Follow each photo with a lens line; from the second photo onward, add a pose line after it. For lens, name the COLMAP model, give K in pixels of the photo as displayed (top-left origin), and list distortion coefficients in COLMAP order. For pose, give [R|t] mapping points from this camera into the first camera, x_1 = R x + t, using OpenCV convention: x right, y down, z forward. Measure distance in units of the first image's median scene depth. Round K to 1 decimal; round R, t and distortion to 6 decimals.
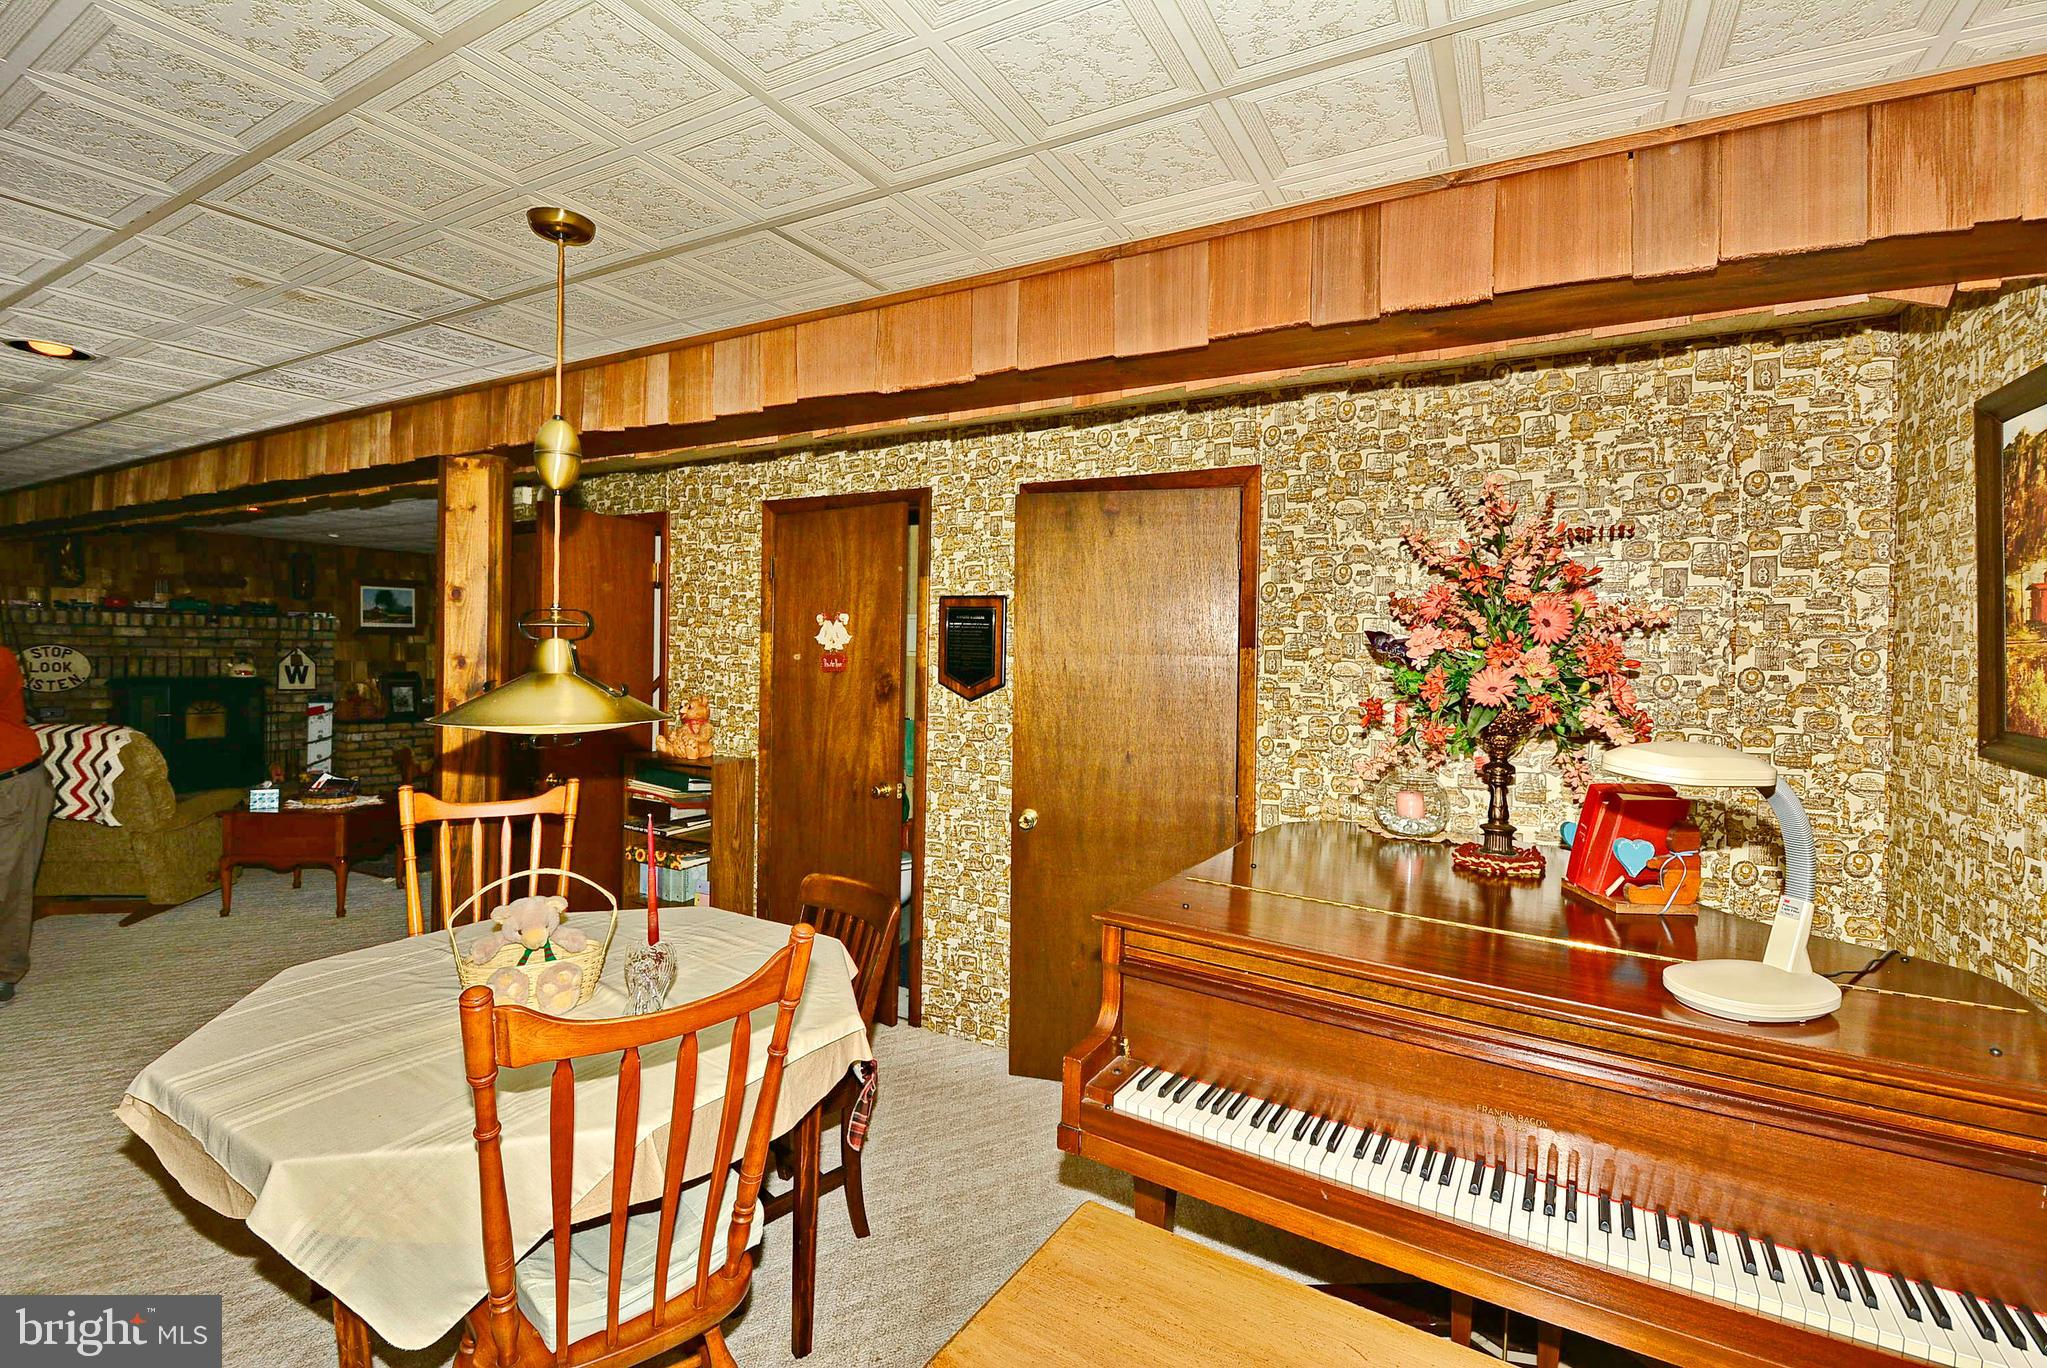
lens RADIAL K [[899.1, 0, 1033.0], [0, 899.1, 667.1], [0, 0, 1]] dist [-0.006358, -0.009429]
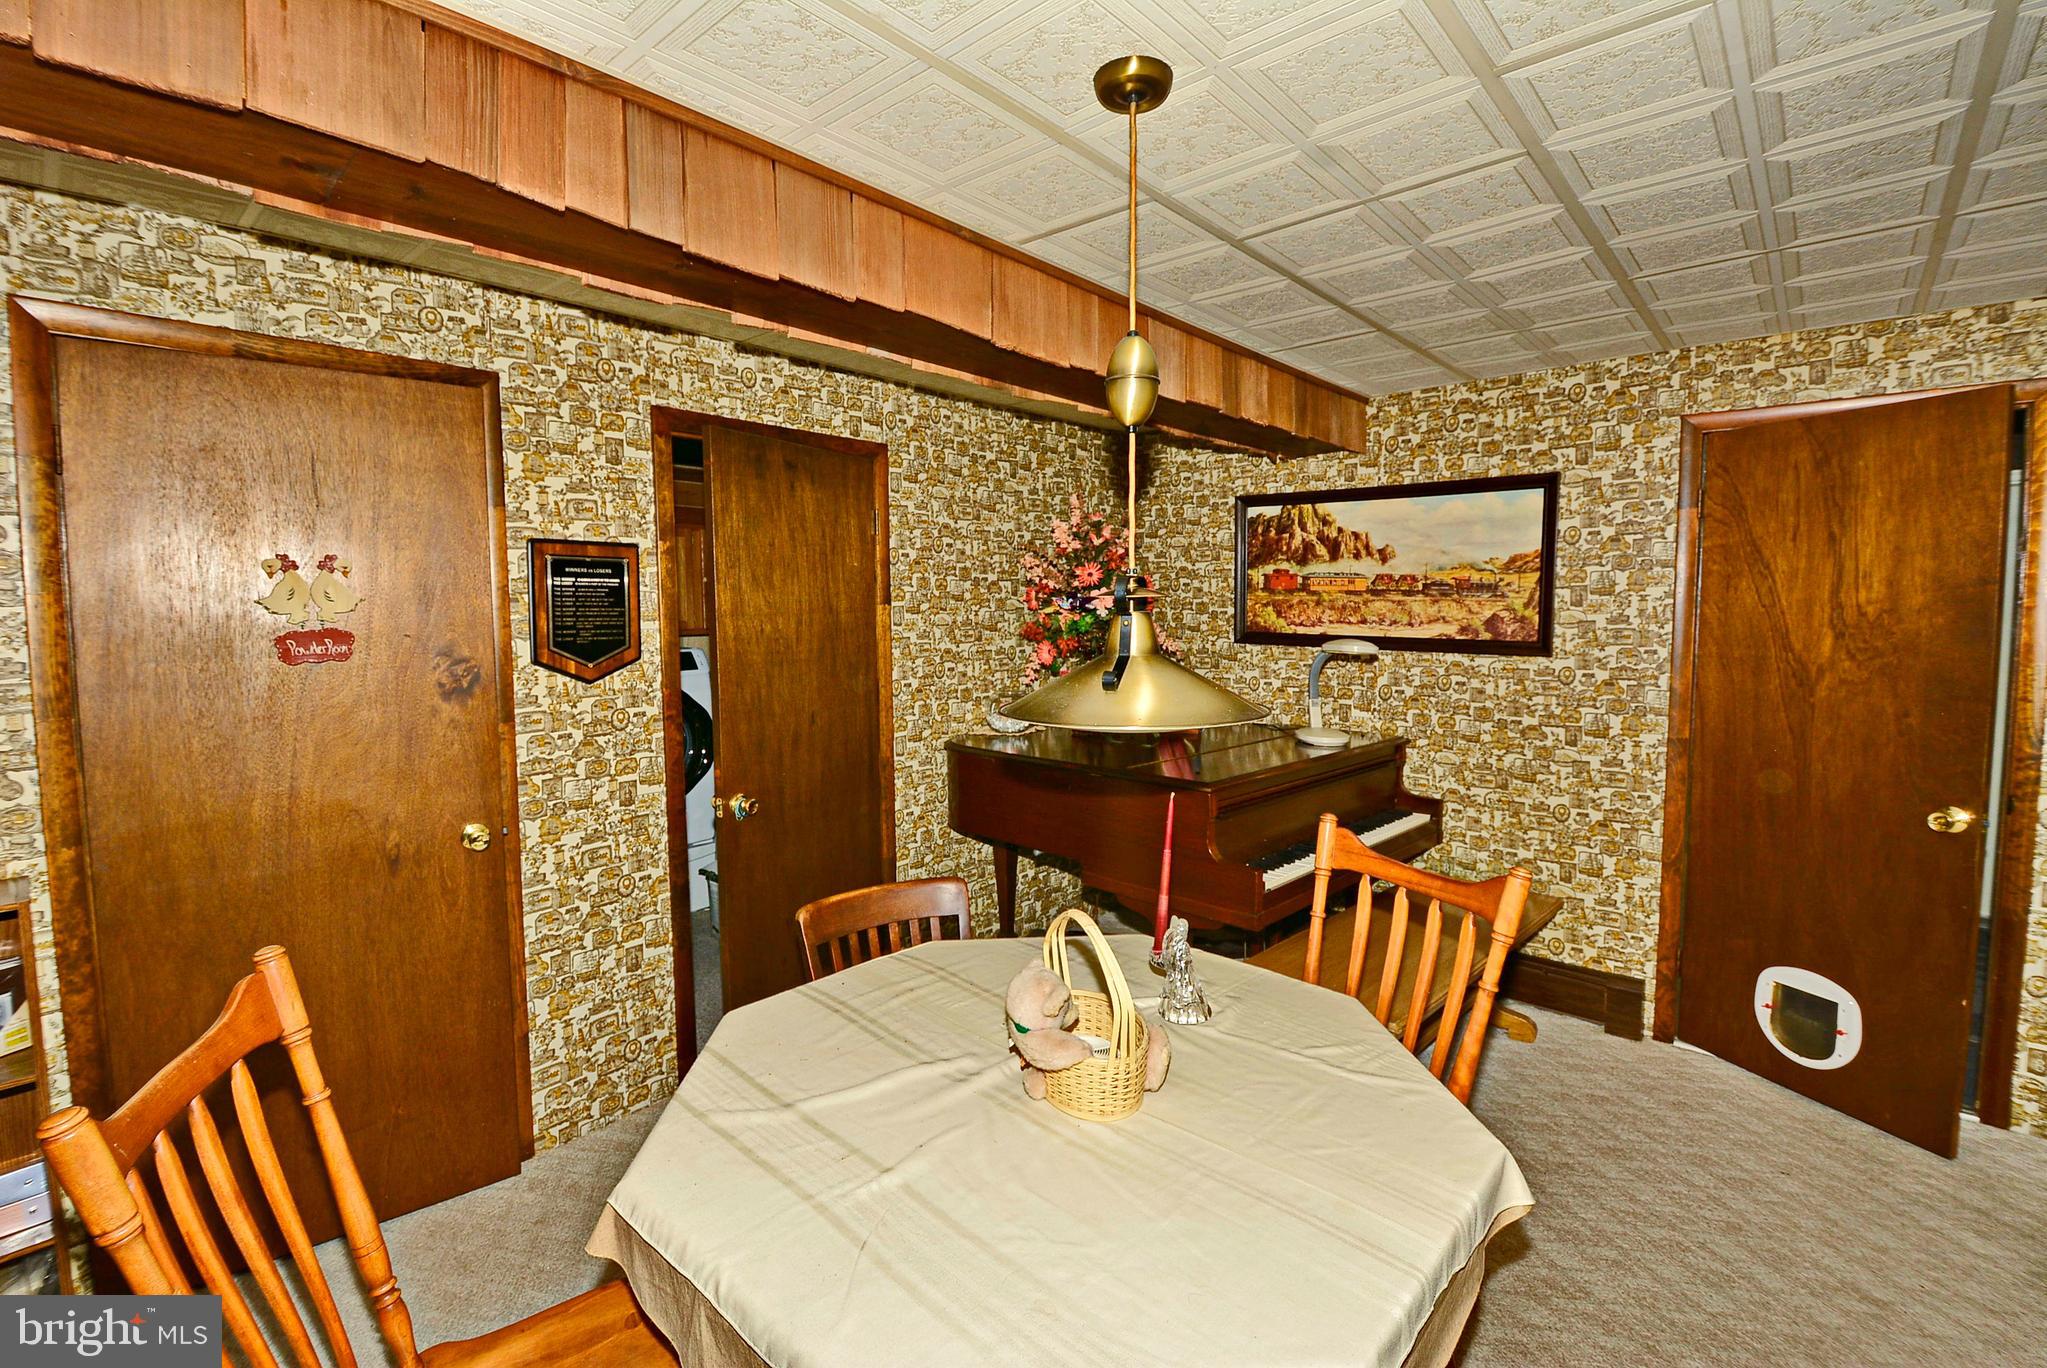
lens RADIAL K [[899.1, 0, 1023.0], [0, 899.1, 667.9], [0, 0, 1]] dist [-0.006358, -0.009429]
pose [[0.224844, -0.089417, 0.970283, -0.726815], [0.026797, 0.995971, 0.085574, -0.029718], [-0.974026, 0.006760, 0.226334, 0.494980]]
